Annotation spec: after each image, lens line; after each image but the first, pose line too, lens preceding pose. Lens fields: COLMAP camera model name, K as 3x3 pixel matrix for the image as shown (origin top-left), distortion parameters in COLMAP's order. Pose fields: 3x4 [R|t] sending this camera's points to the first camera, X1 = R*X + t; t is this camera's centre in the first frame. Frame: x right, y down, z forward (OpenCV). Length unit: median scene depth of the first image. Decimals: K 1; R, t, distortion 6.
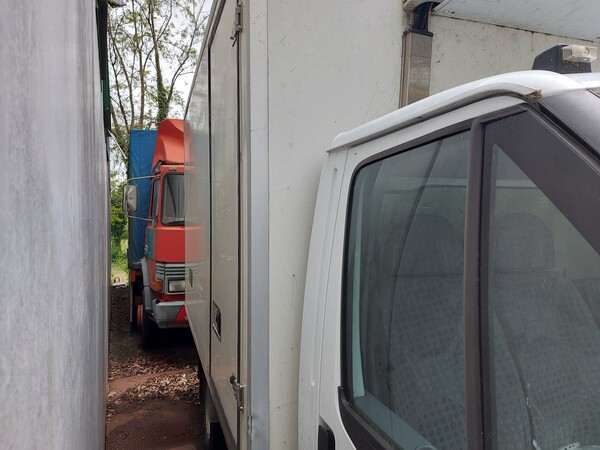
lens RADIAL K [[419.5, 0, 302.1], [0, 419.5, 222.9], [0, 0, 1]] dist [0.072175, -0.068341]
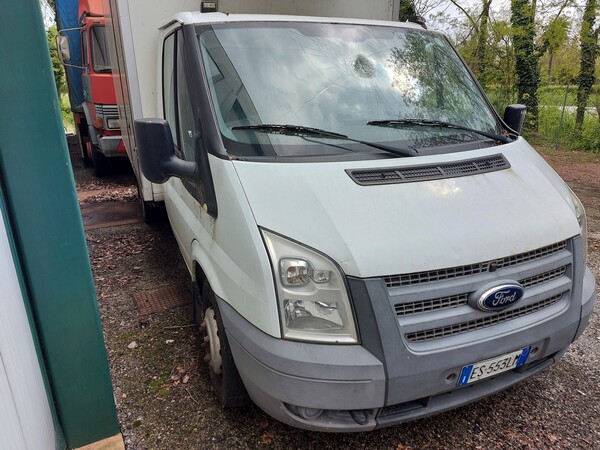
lens RADIAL K [[419.5, 0, 300.6], [0, 419.5, 230.7], [0, 0, 1]] dist [0.072175, -0.068341]
pose [[0.996026, -0.023210, 0.085986, 0.145238], [-0.007223, 0.941218, 0.337723, 0.014691], [-0.088770, -0.337002, 0.937310, -0.363349]]
